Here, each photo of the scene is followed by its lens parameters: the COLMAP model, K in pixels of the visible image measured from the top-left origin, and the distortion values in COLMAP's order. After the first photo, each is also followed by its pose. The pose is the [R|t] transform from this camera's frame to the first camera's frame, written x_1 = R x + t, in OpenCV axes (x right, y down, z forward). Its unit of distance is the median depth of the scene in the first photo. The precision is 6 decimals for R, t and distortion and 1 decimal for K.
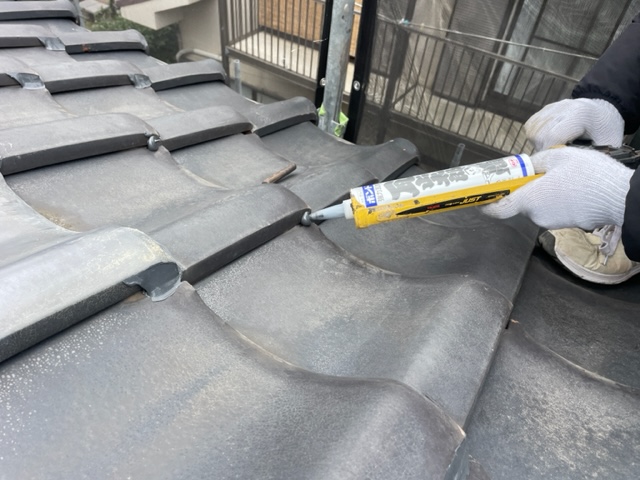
lens RADIAL K [[491.8, 0, 329.5], [0, 491.8, 240.5], [0, 0, 1]] dist [0.122122, -0.206307]
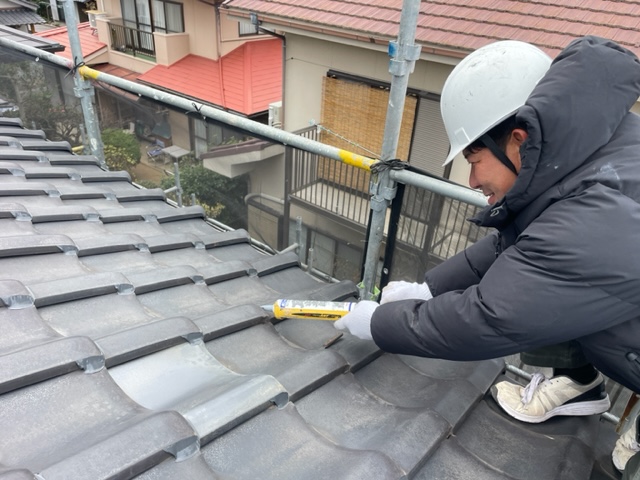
lens RADIAL K [[491.8, 0, 329.5], [0, 491.8, 240.5], [0, 0, 1]] dist [0.122122, -0.206307]
pose [[0.994733, 0.032830, -0.097100, 0.027719], [-0.055792, 0.968110, -0.244236, -0.030056], [0.085985, 0.248367, 0.964842, -0.484684]]
